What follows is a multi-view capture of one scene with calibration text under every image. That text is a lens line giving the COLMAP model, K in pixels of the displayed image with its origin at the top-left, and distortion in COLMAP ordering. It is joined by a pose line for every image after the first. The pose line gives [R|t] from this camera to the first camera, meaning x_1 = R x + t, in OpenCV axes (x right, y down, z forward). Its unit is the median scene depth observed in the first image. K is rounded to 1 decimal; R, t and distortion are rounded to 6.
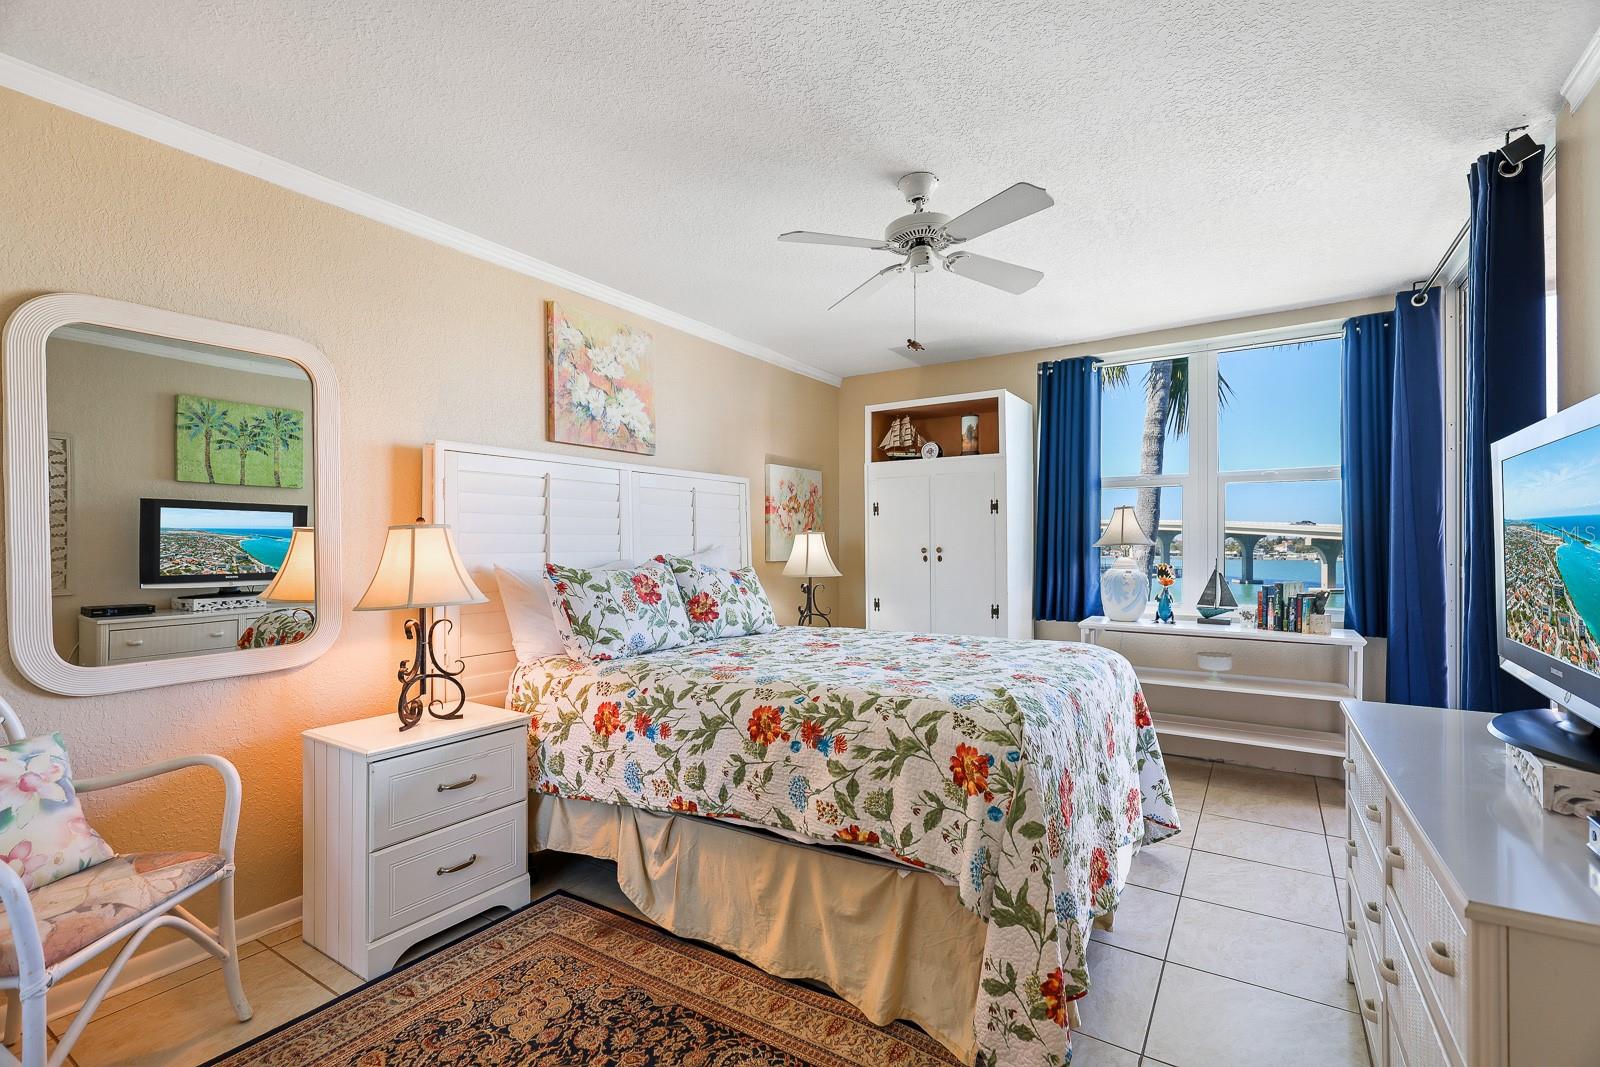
lens RADIAL K [[739.1, 0, 820.5], [0, 739.1, 546.3], [0, 0, 1]] dist [0.017003, -0.000061]
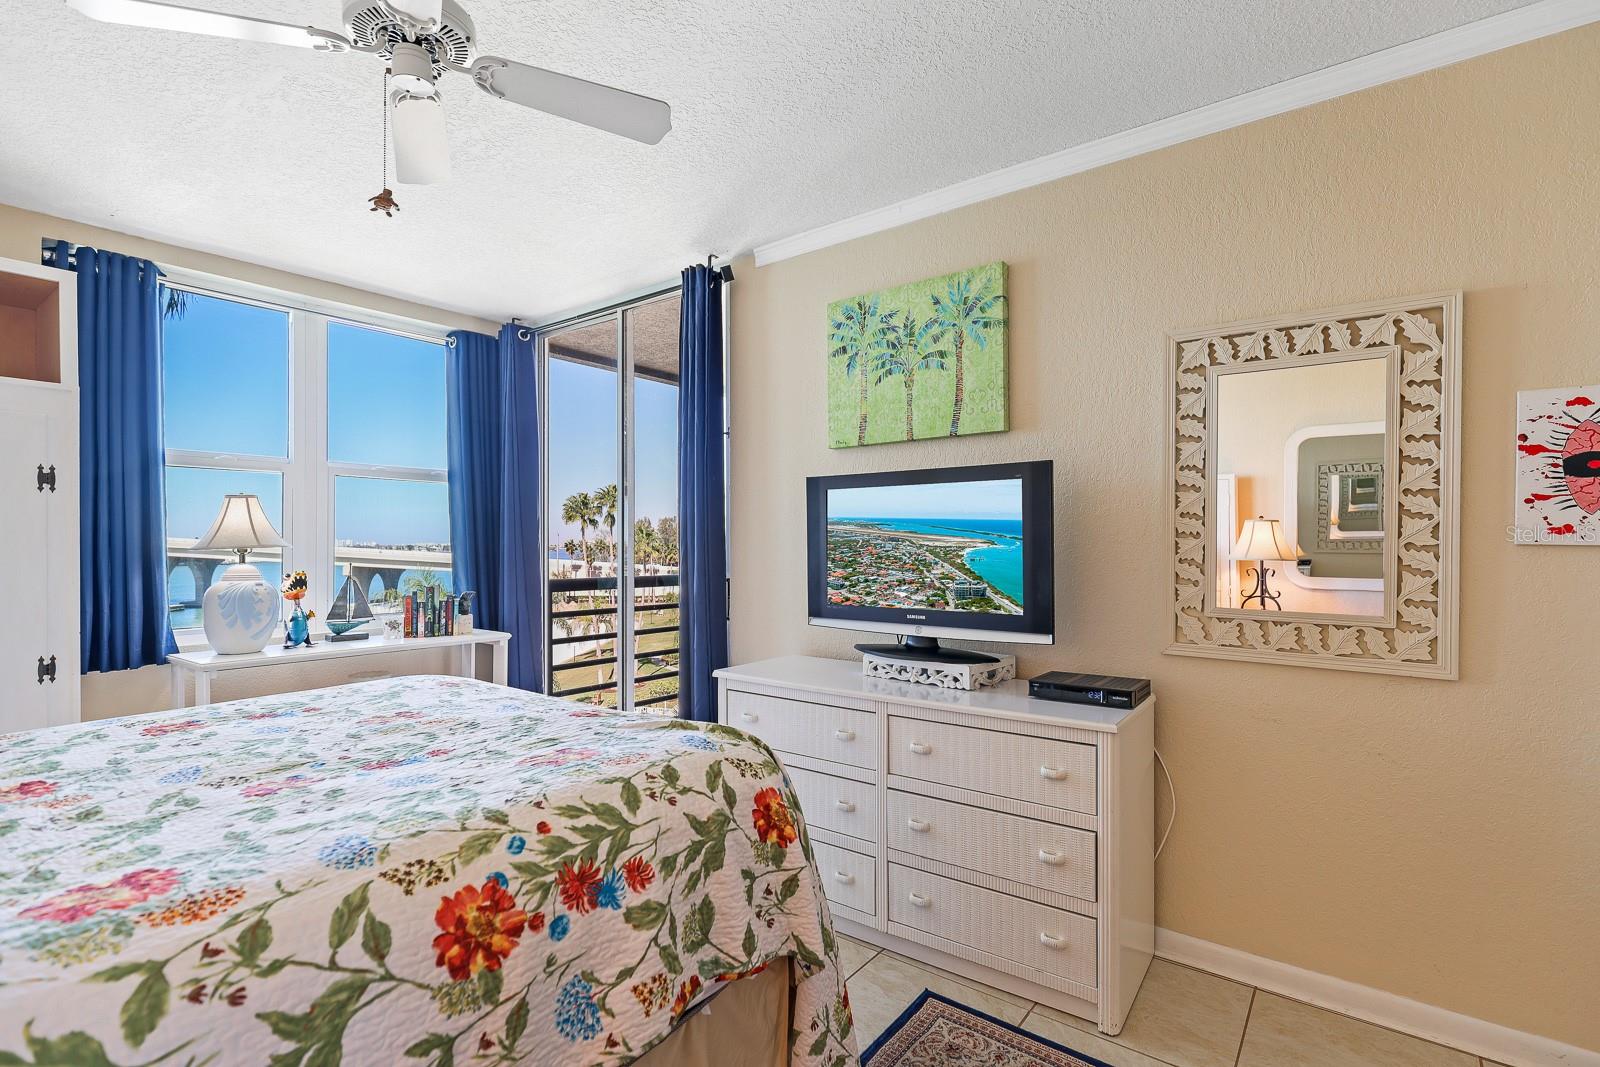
lens RADIAL K [[754.2, 0, 806.2], [0, 754.2, 546.1], [0, 0, 1]] dist [-0.002645, -0.001535]
pose [[0.078250, -0.000243, 0.996934, -0.520226], [0.009770, 0.999952, -0.000523, 0.004309], [-0.996886, 0.009781, 0.078248, 0.744622]]
